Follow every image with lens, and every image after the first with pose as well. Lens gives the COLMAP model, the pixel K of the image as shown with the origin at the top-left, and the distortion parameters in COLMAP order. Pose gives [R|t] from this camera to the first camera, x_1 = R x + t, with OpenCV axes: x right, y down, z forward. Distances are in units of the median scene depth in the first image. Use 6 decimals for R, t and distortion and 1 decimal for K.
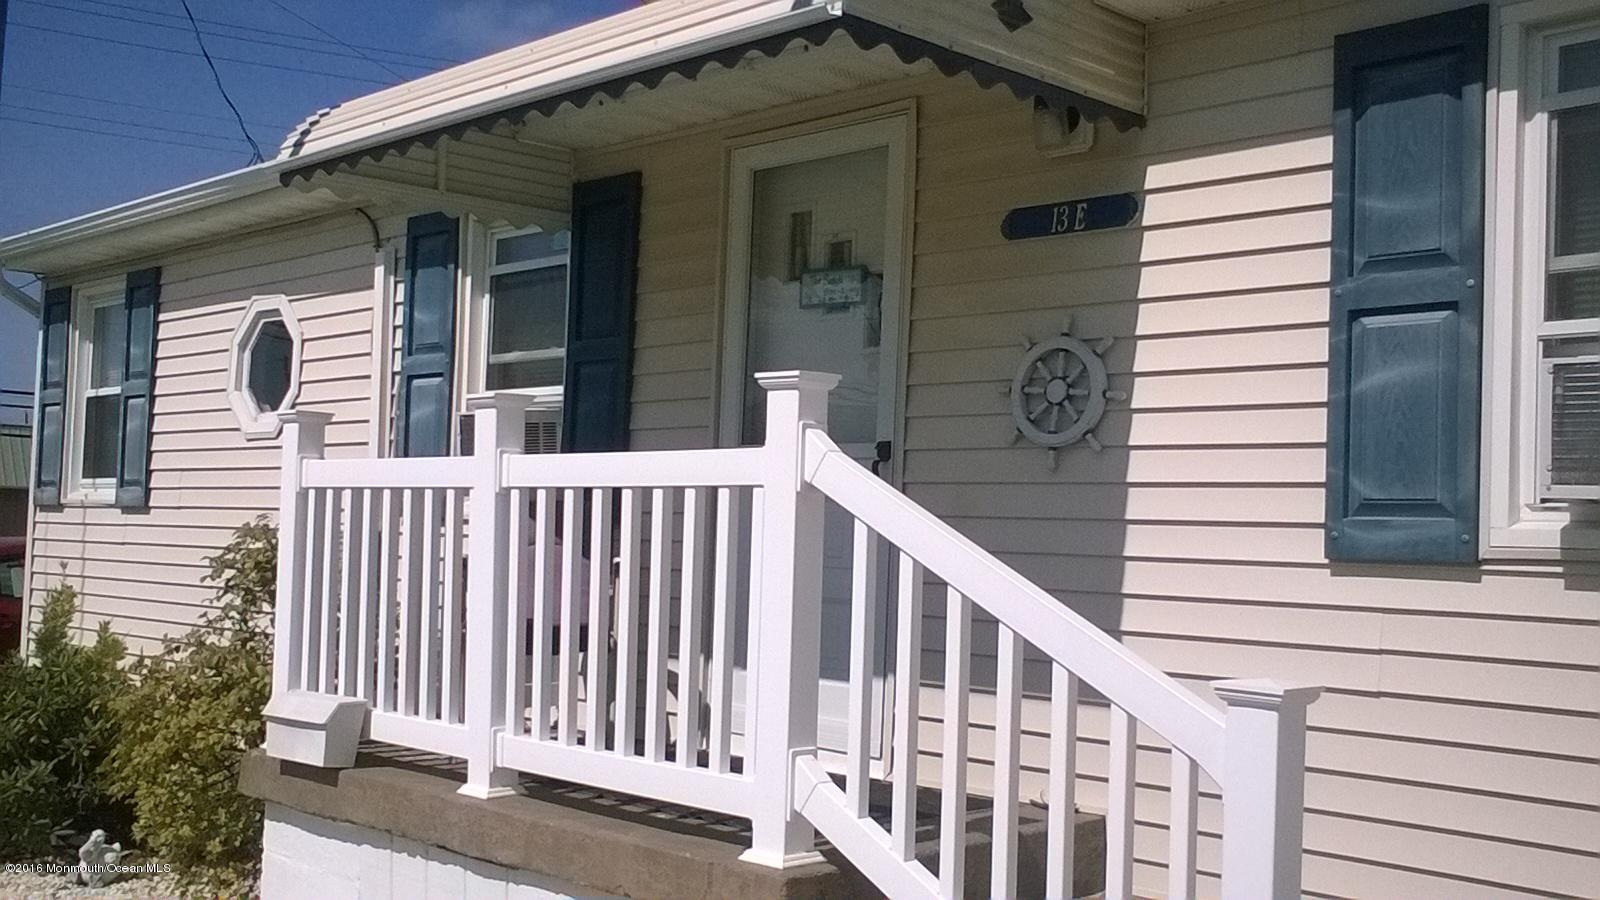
lens RADIAL K [[1710.1, 0, 786.3], [0, 1710.1, 439.9], [0, 0, 1]] dist [-0.002005, 0.000000]
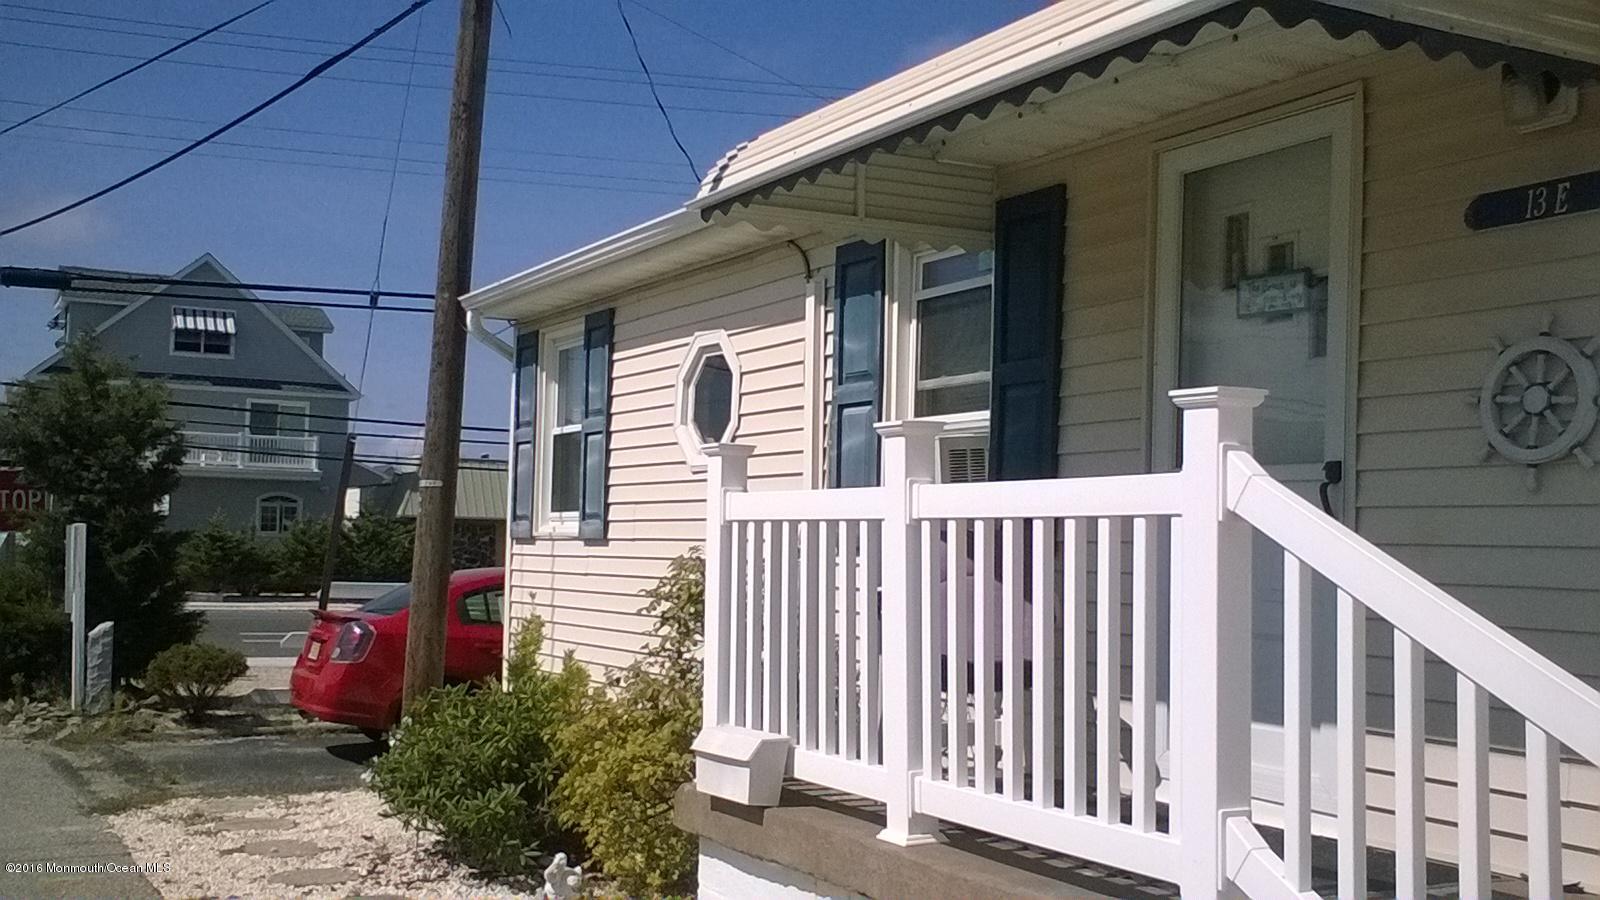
lens RADIAL K [[1710.1, 0, 763.5], [0, 1710.1, 413.9], [0, 0, 1]] dist [-0.002005, 0.000000]
pose [[0.958759, -0.031147, -0.282509, 0.021888], [0.022900, 0.999211, -0.032449, -0.001610], [0.283296, 0.024641, 0.958716, 0.047327]]
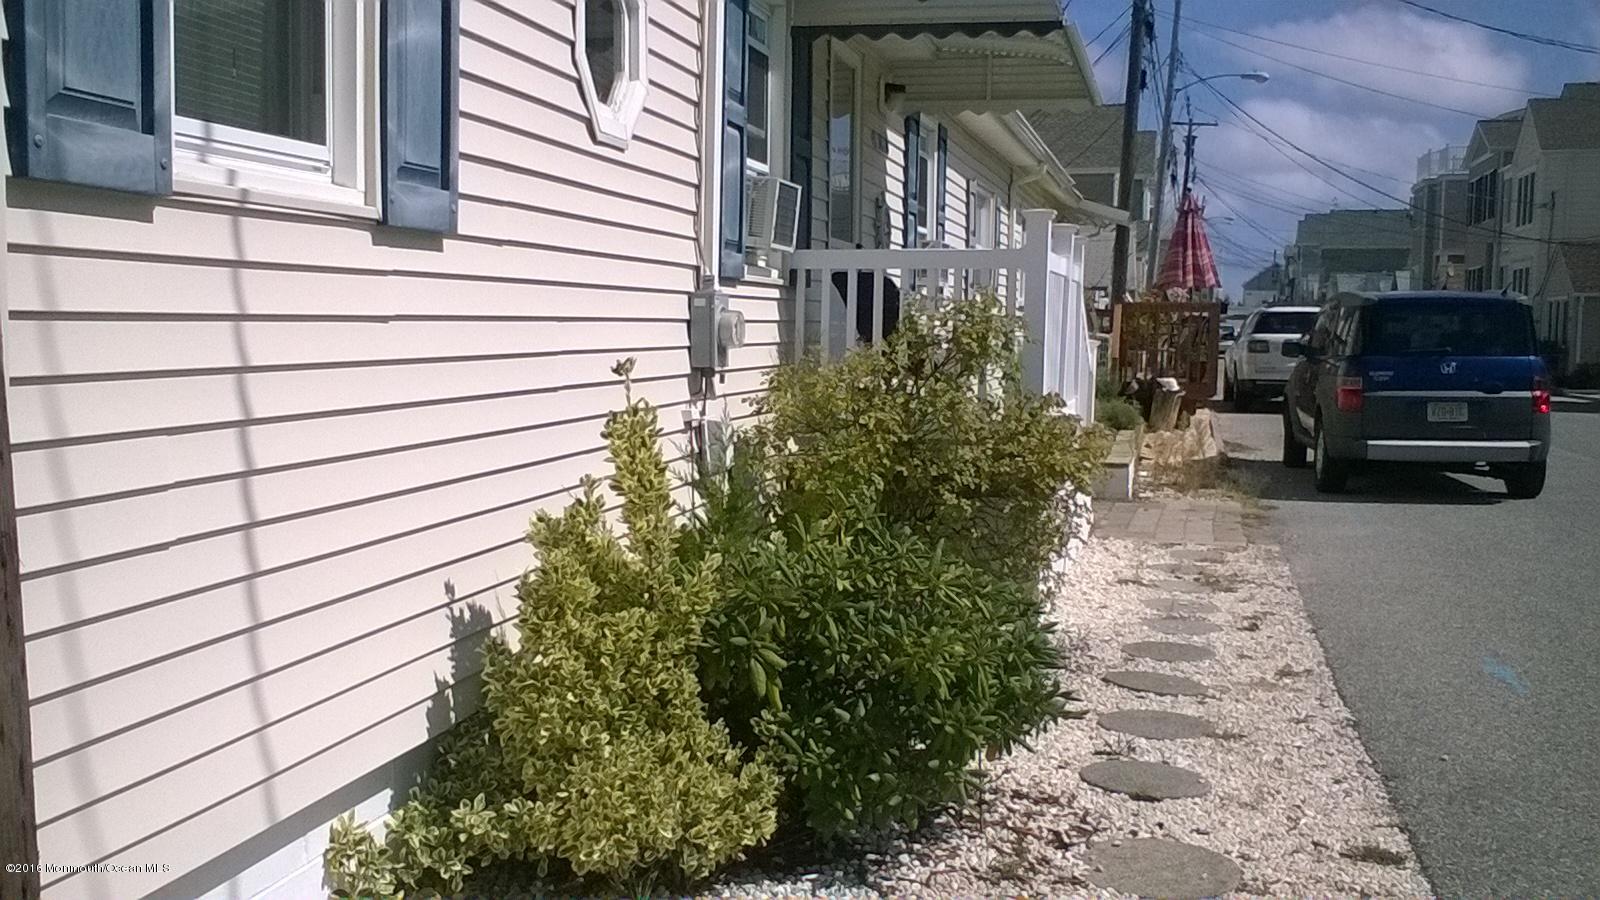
lens RADIAL K [[1710.1, 0, 798.4], [0, 1710.1, 455.6], [0, 0, 1]] dist [-0.002005, 0.000000]
pose [[-0.555386, -0.100791, 0.825462, -1.287528], [-0.078515, 0.994549, 0.068611, 0.094306], [-0.827878, -0.026706, -0.560272, 1.876674]]
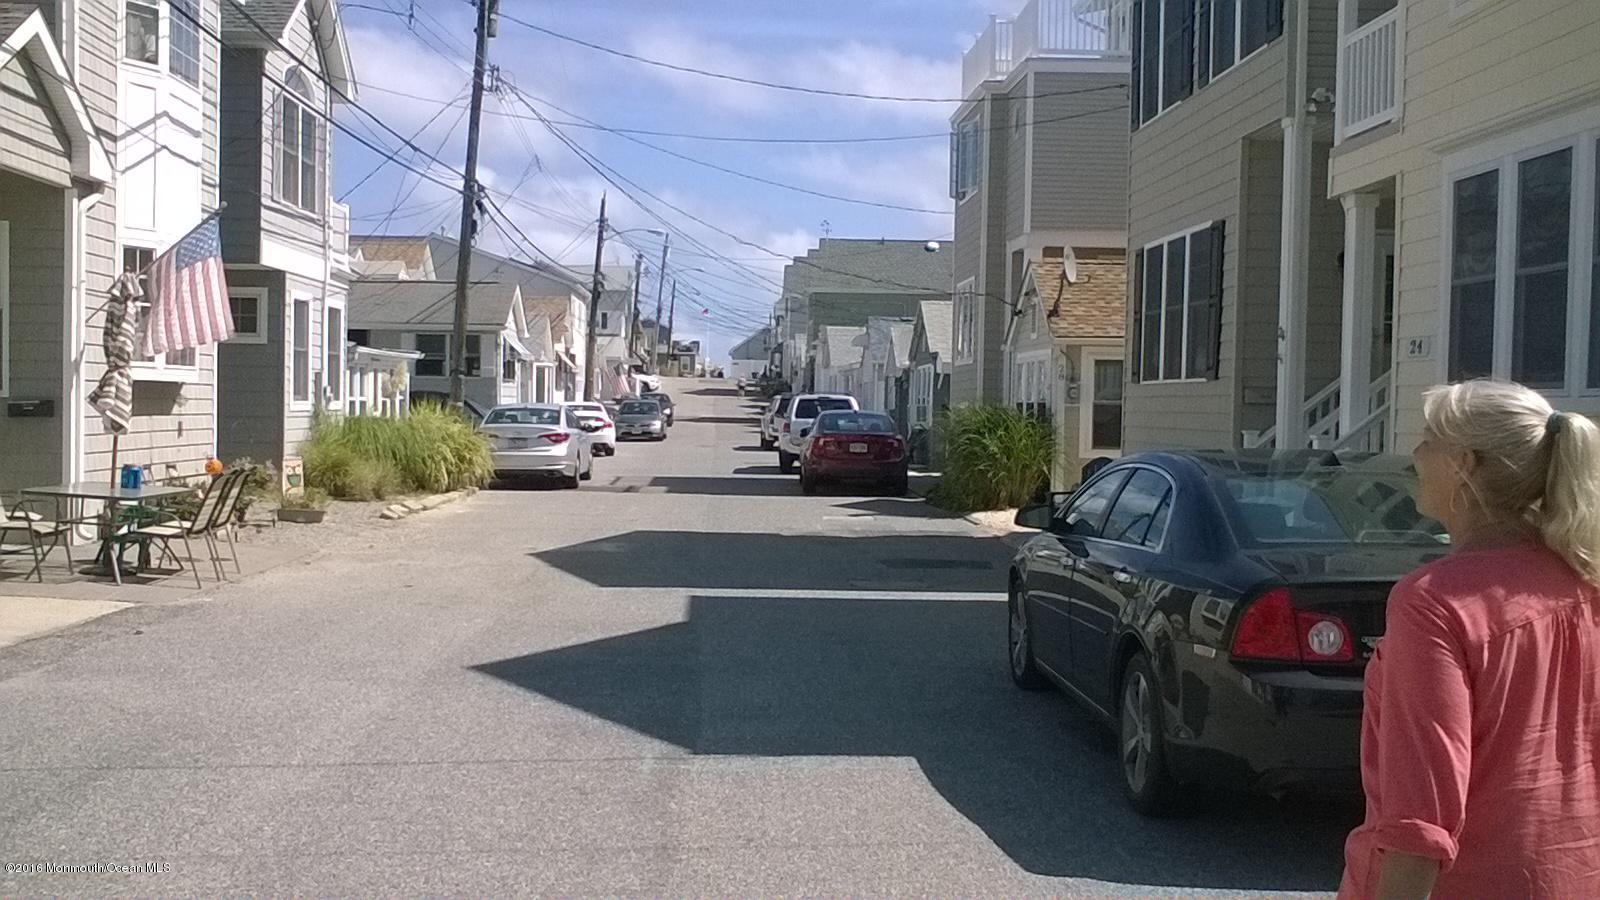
lens RADIAL K [[1710.1, 0, 800.0], [0, 1710.1, 450.7], [0, 0, 1]] dist [-0.002005, 0.000000]
pose [[-0.760417, -0.052644, 0.647298, -0.934157], [-0.067576, 0.997713, 0.001758, 0.072652], [-0.645910, -0.042405, -0.762235, 1.419669]]
